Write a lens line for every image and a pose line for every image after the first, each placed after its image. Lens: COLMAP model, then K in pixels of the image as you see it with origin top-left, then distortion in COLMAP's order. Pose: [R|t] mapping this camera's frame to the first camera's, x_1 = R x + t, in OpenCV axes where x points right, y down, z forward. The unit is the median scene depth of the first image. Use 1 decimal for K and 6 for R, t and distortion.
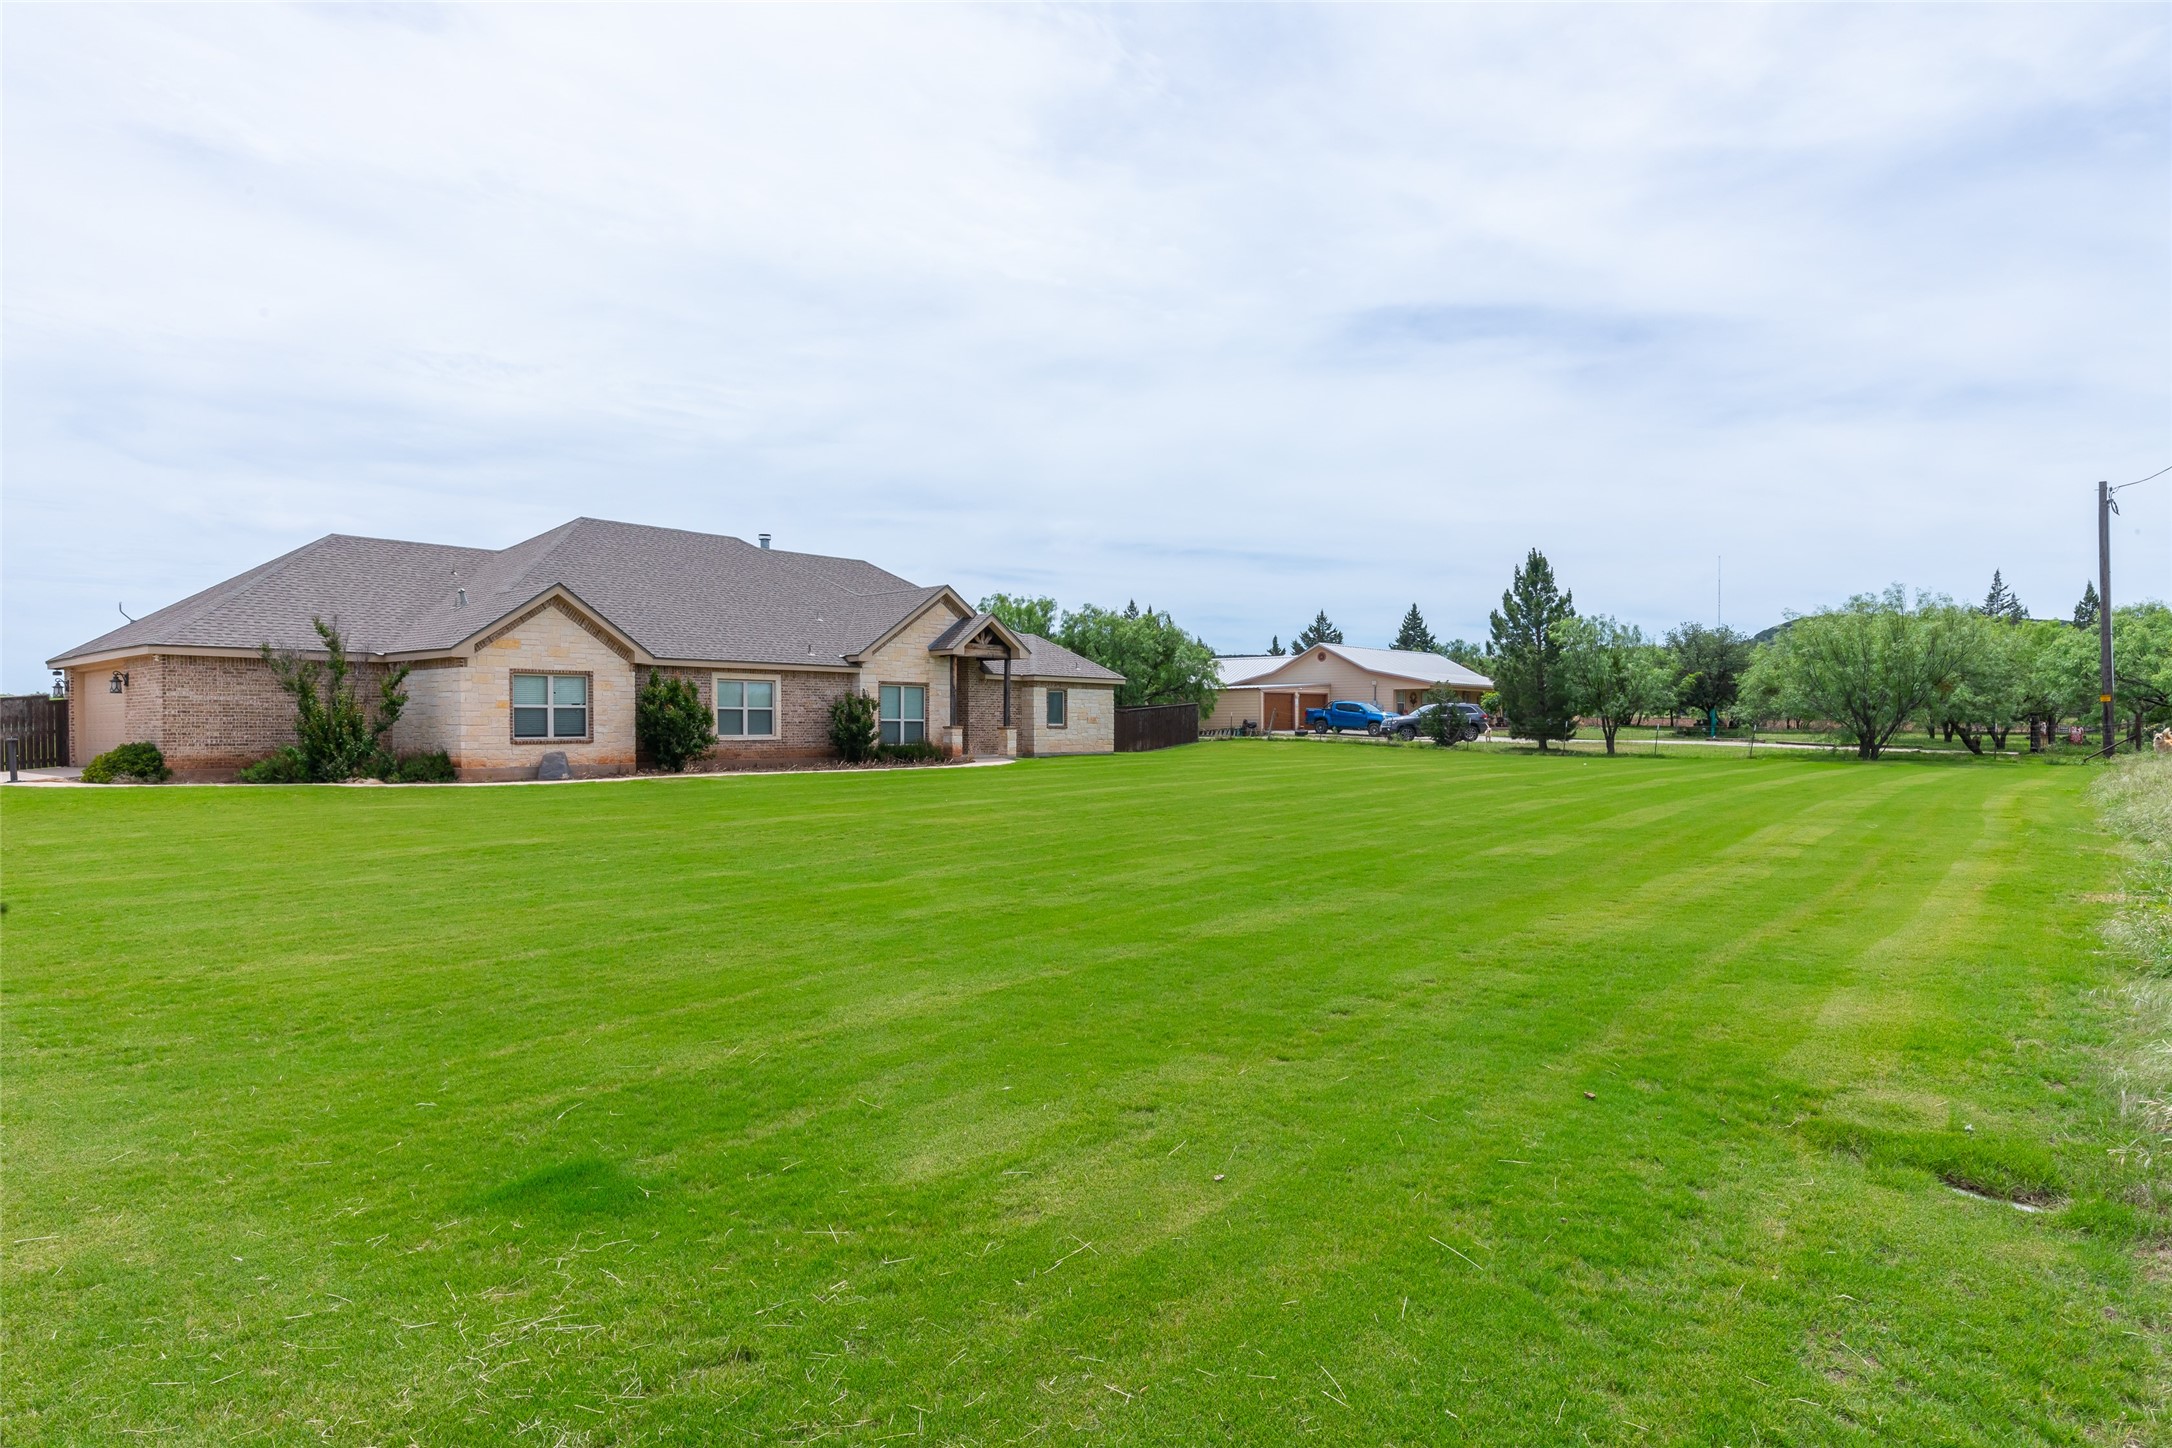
lens RADIAL K [[1307.7, 0, 1086.2], [0, 1307.7, 714.5], [0, 0, 1]] dist [-0.001767, 0.000037]
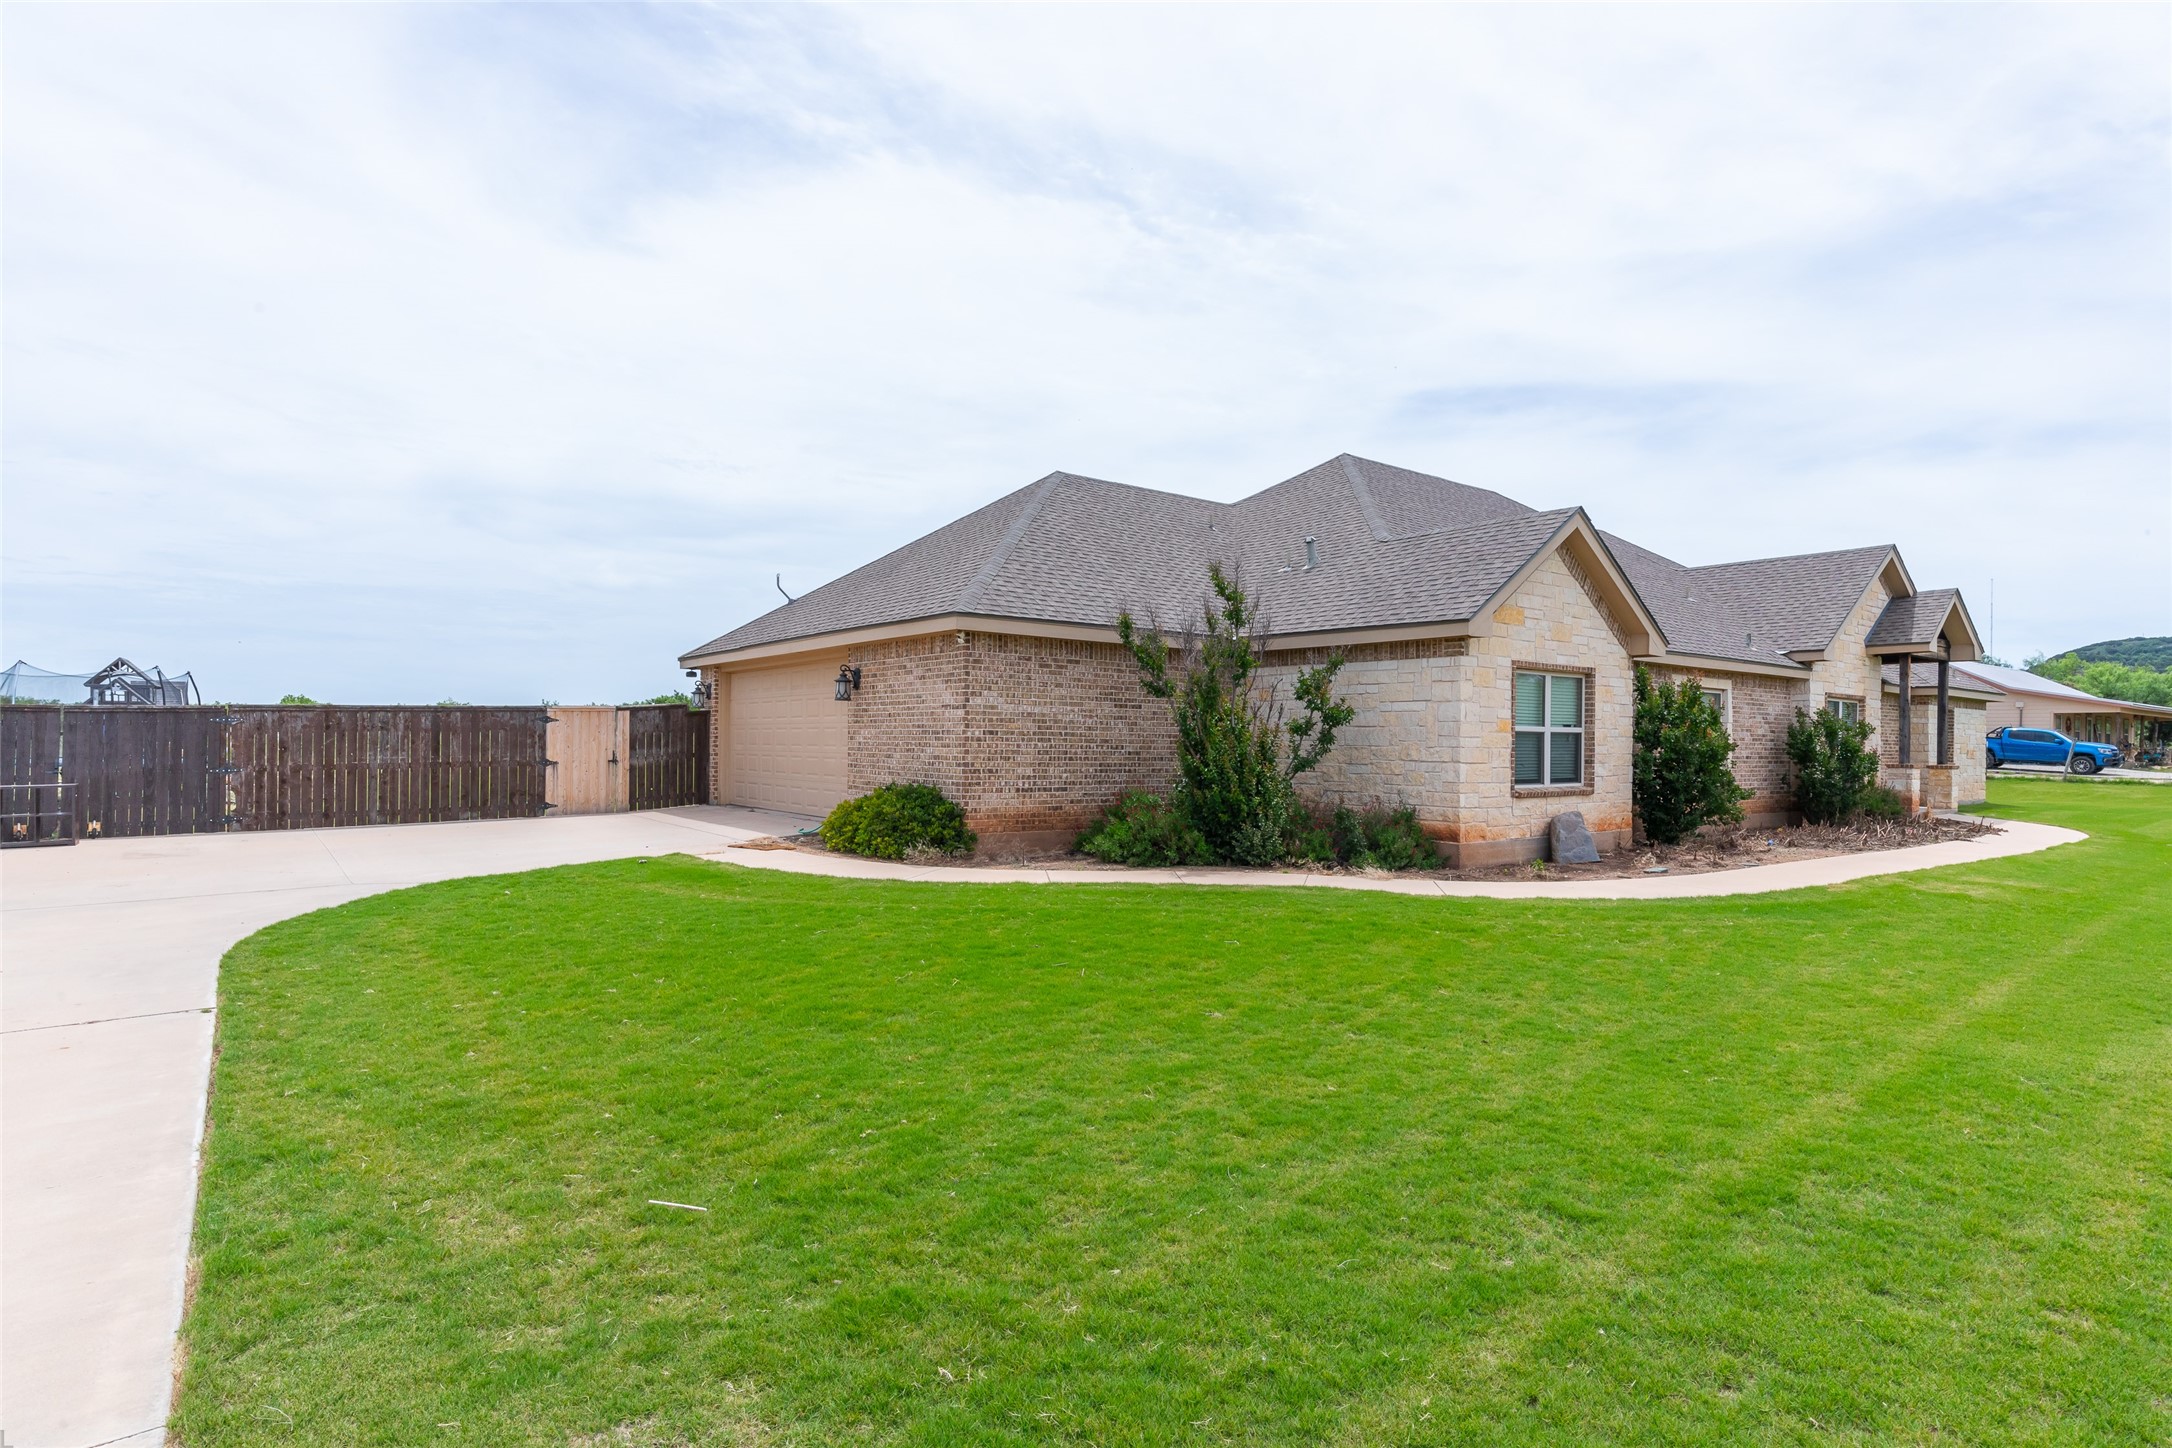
lens RADIAL K [[1183.3, 0, 1085.8], [0, 1183.3, 727.5], [0, 0, 1]] dist [-0.000159, 0.000094]
pose [[0.977847, 0.011782, -0.208991, -0.509259], [-0.012576, 0.999918, -0.002470, -0.003347], [0.208945, 0.005044, 0.977914, 0.472040]]
